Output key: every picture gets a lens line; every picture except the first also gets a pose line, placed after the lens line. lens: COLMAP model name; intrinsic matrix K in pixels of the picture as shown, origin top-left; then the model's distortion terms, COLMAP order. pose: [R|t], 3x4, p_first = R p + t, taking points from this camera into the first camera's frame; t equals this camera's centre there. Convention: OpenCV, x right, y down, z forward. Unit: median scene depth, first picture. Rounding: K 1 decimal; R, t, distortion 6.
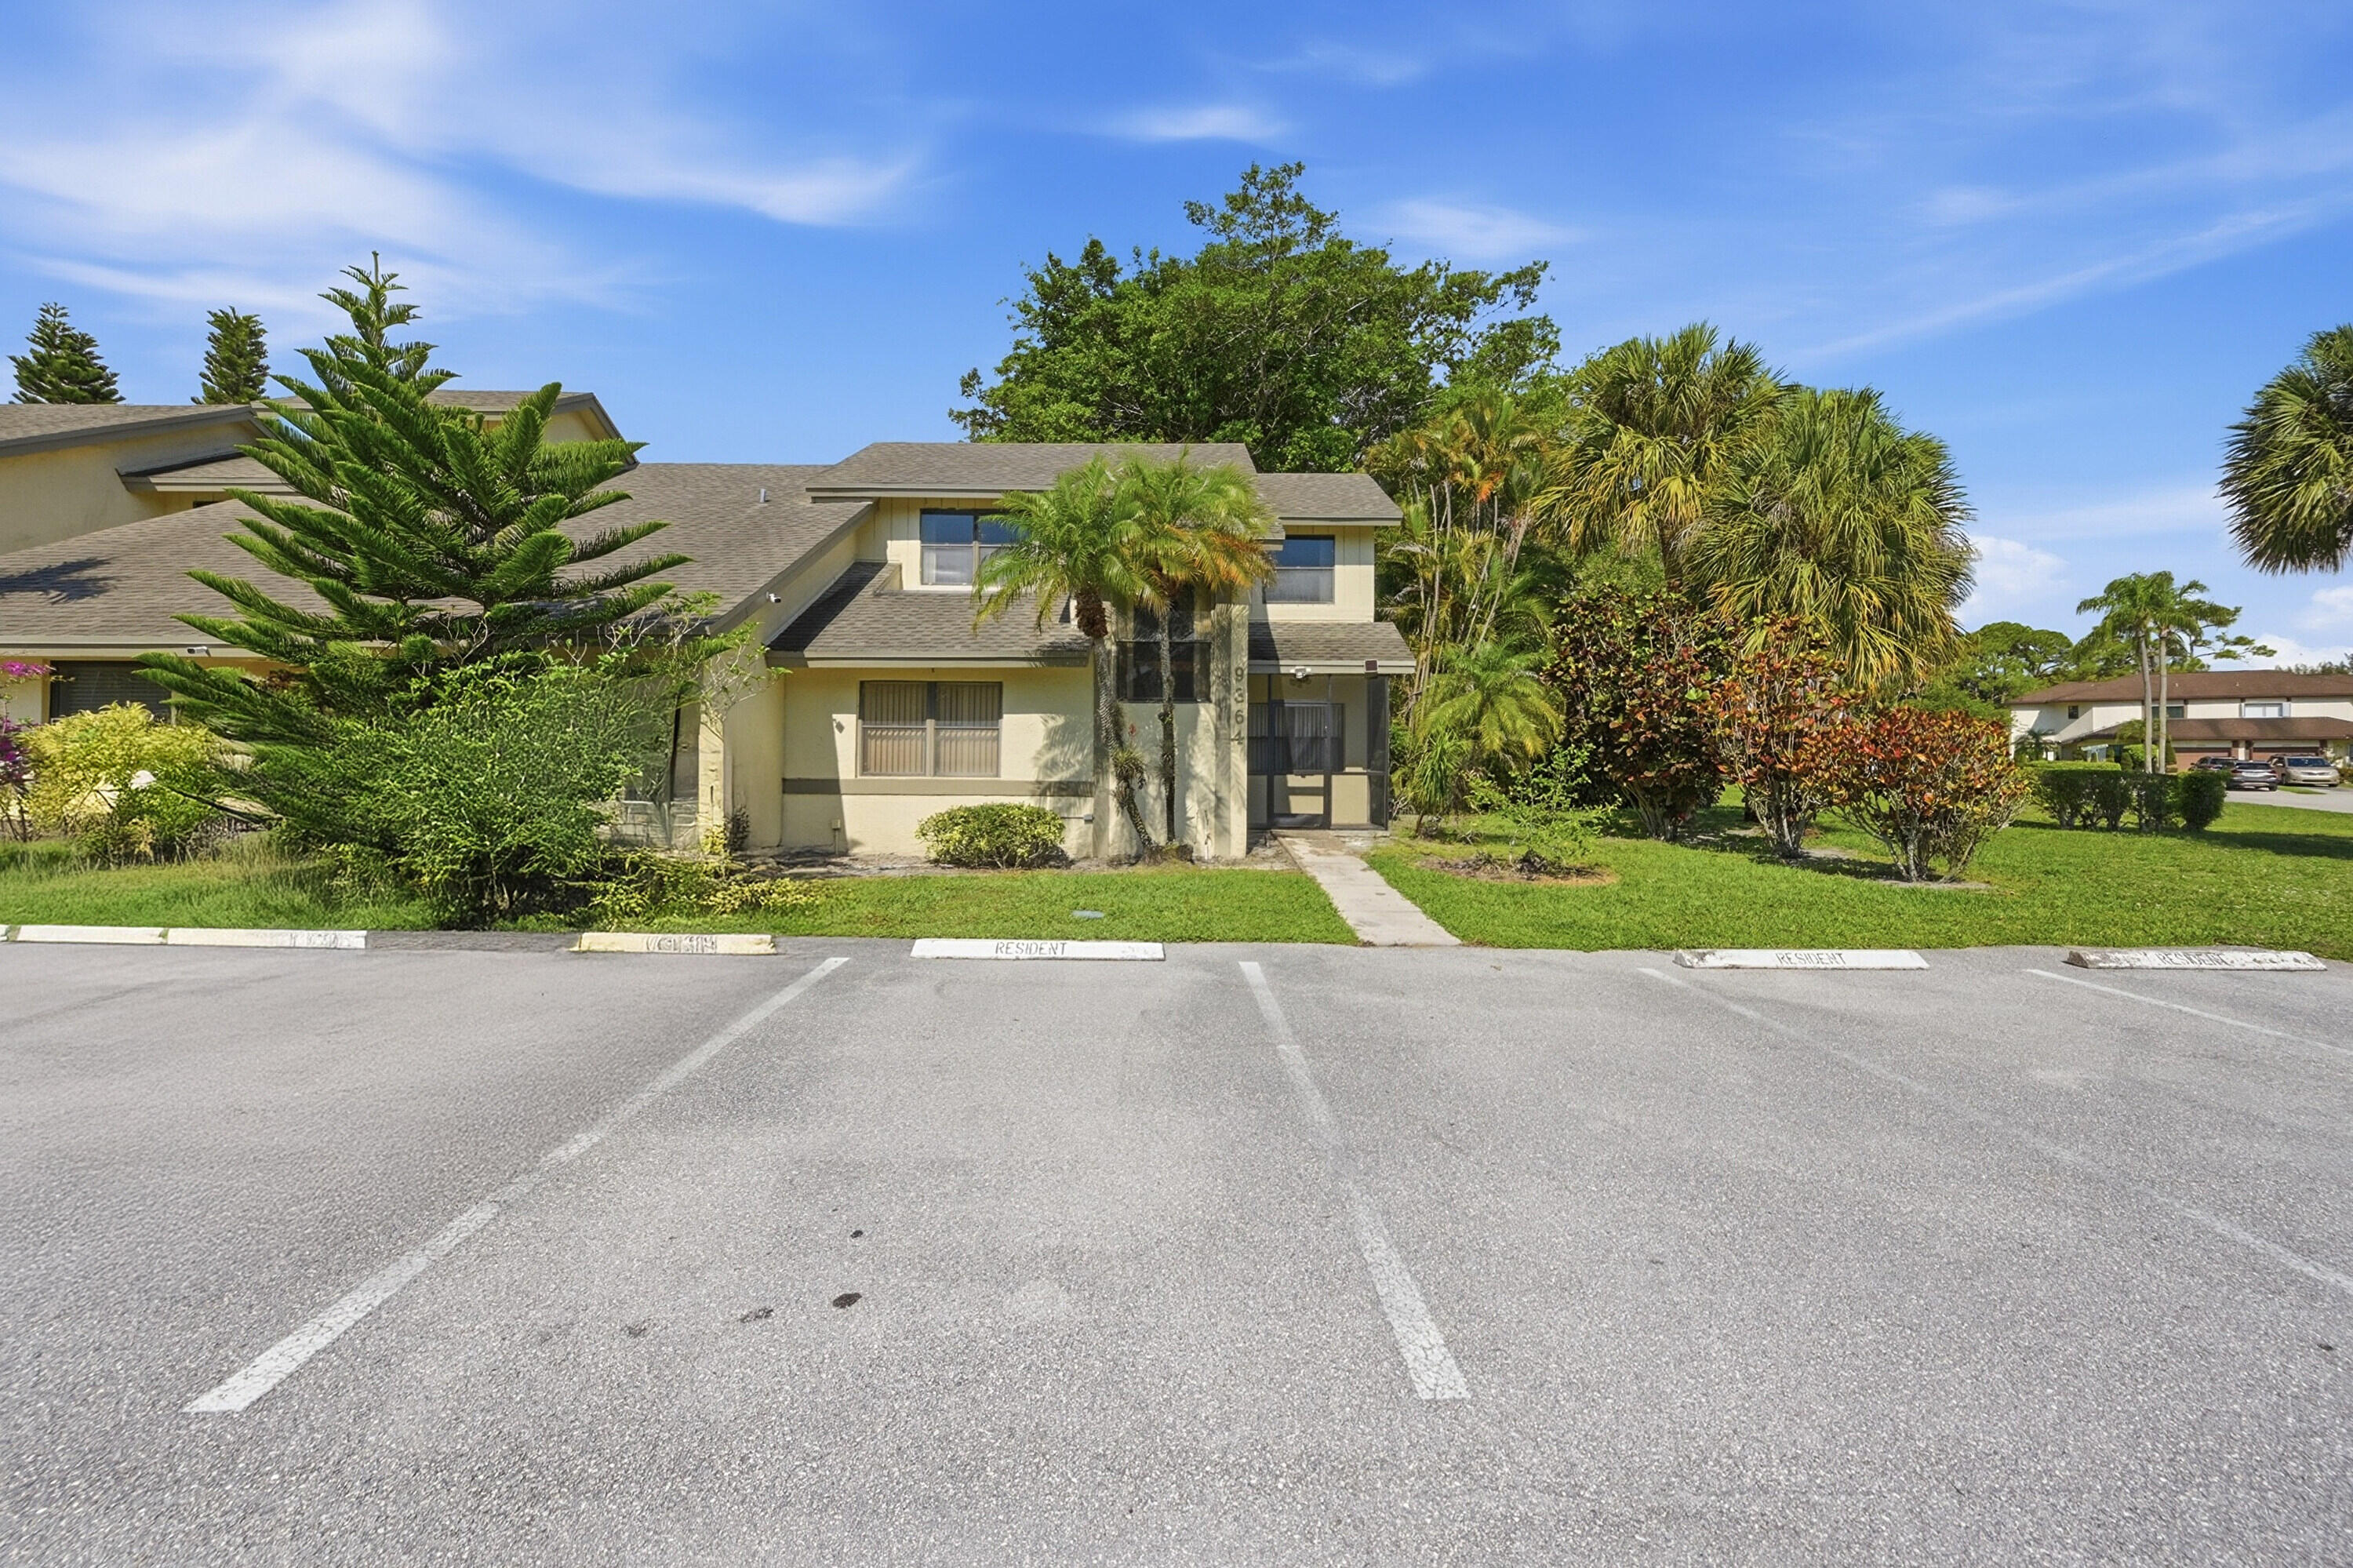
lens RADIAL K [[920.4, 0, 1188.3], [0, 920.4, 747.3], [0, 0, 1]] dist [0.000431, 0.000095]
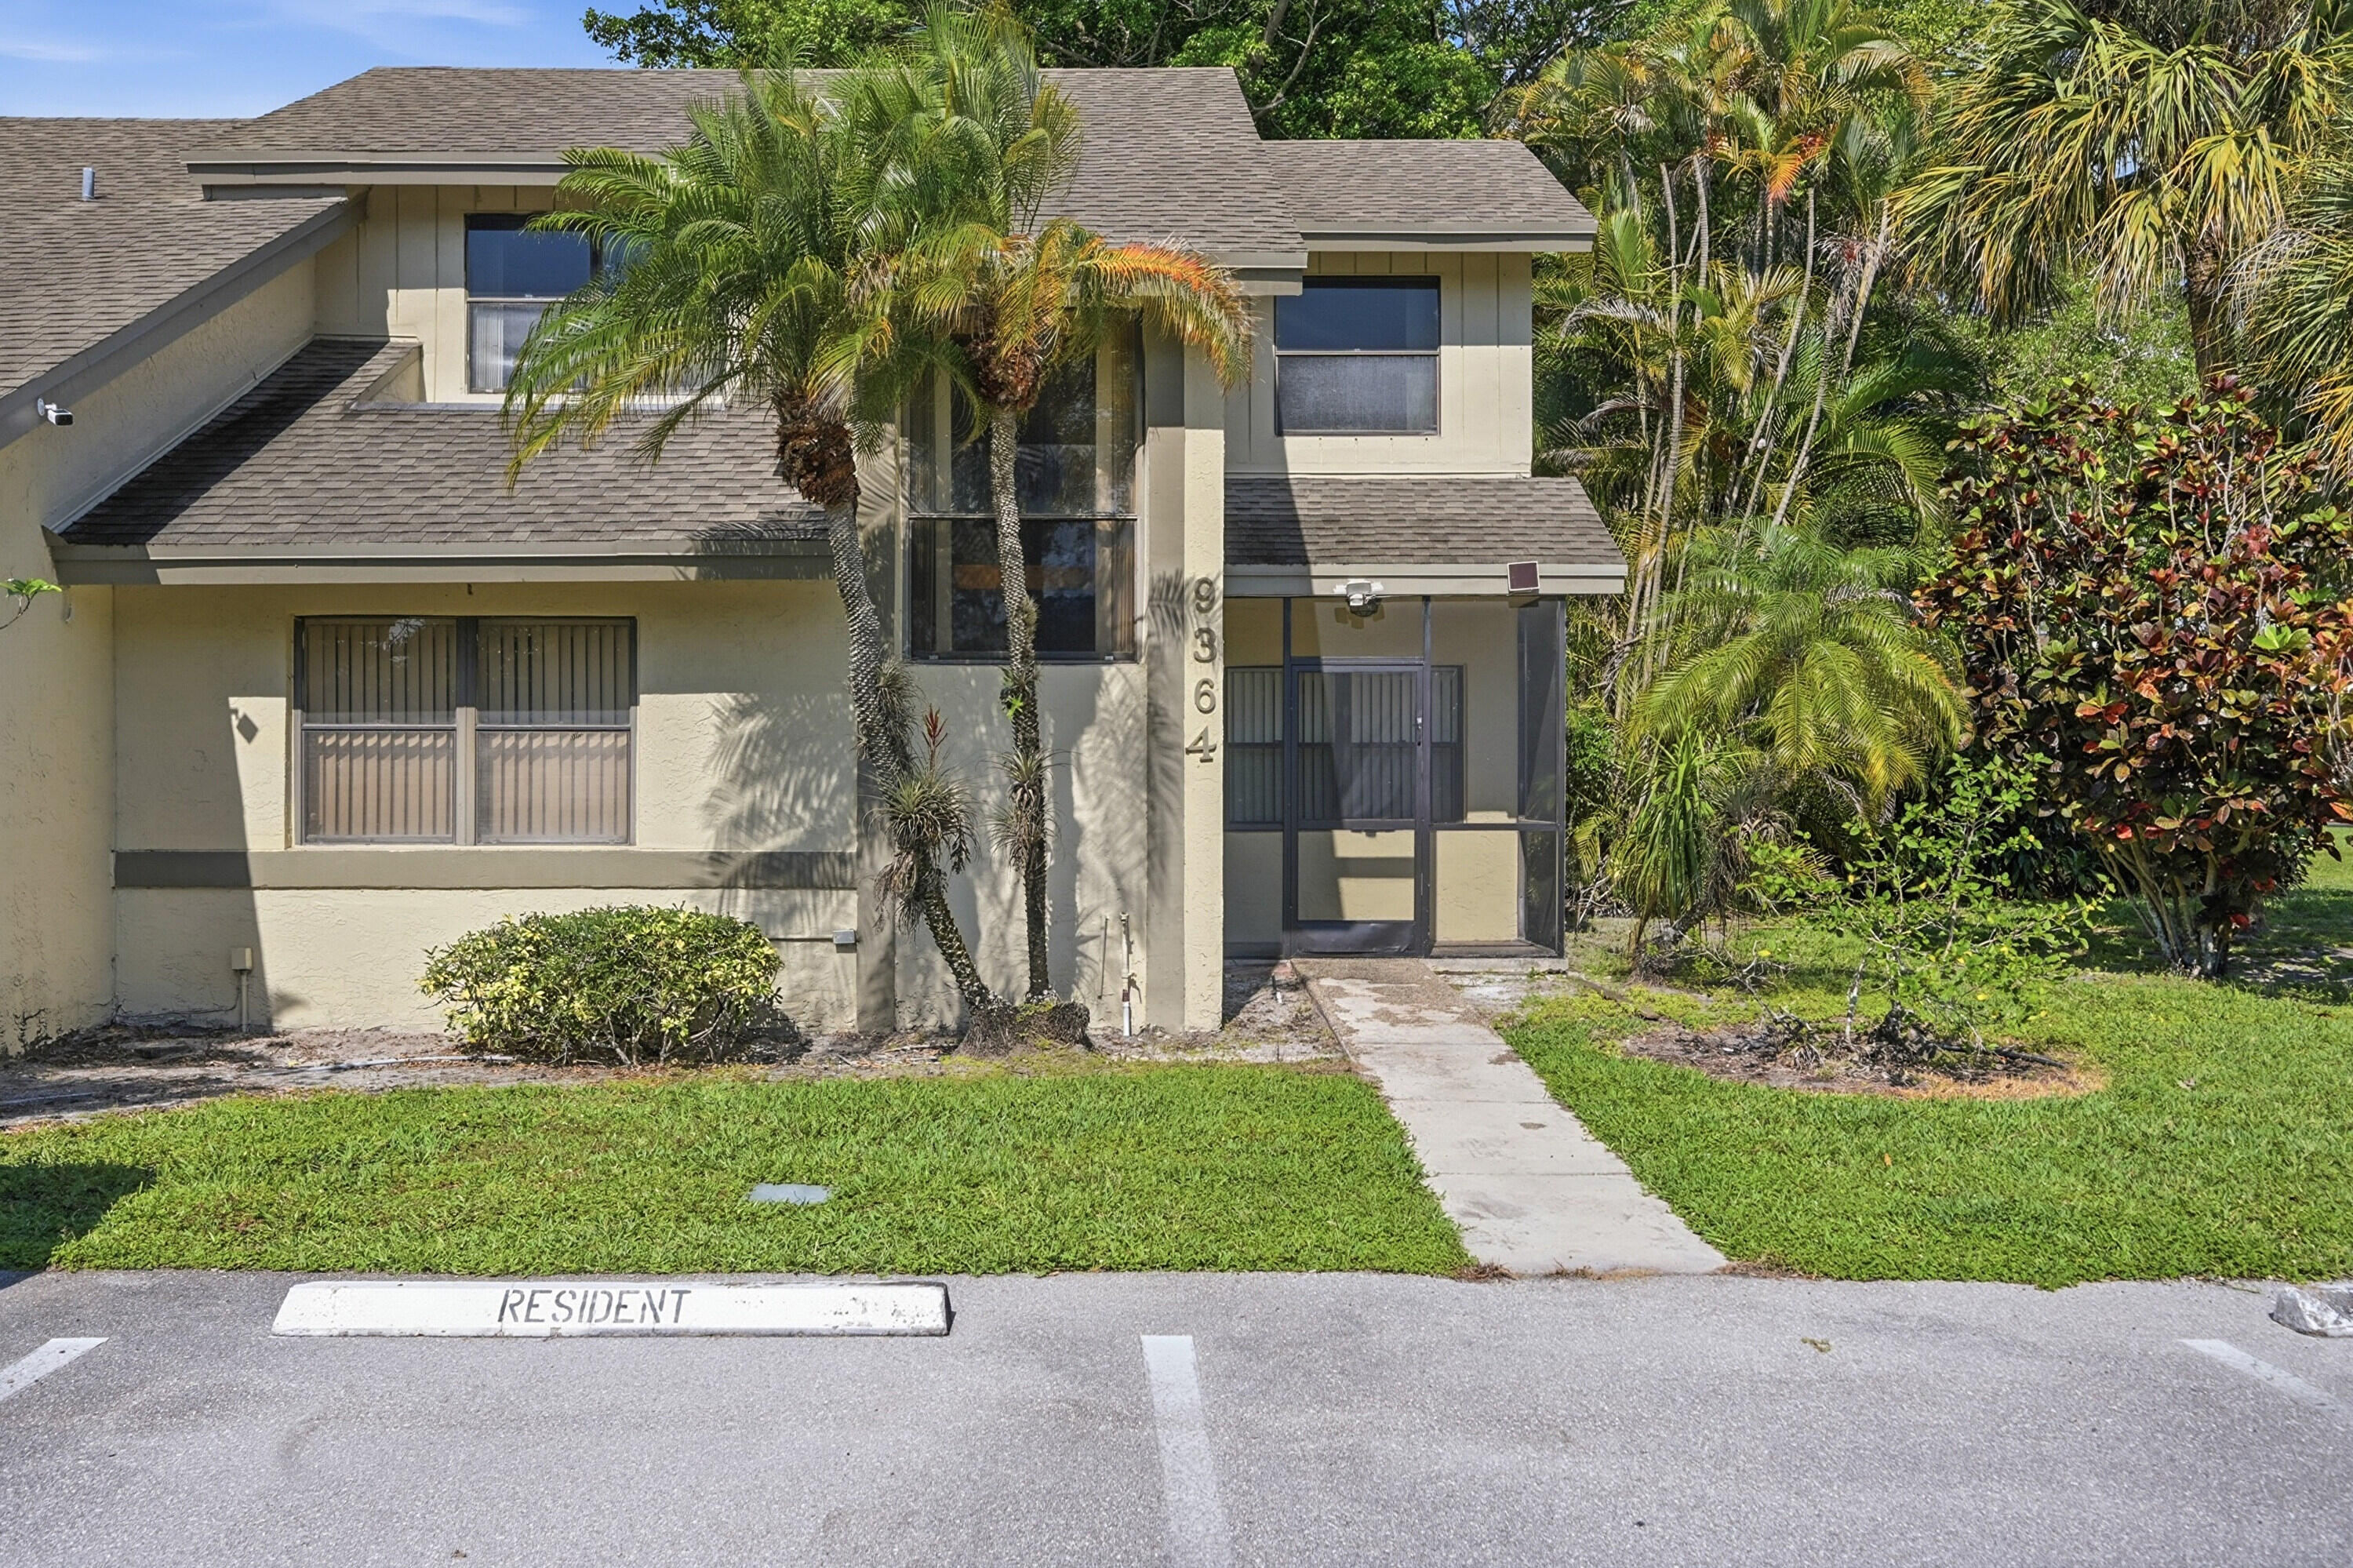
lens RADIAL K [[1942.5, 0, 1176.5], [0, 1942.5, 784.0], [0, 0, 1]] dist [-0.000813, -0.002945]
pose [[0.999954, -0.007077, 0.006499, 0.033843], [0.007013, 0.999928, 0.009740, -0.001571], [-0.006567, -0.009694, 0.999931, 0.102794]]
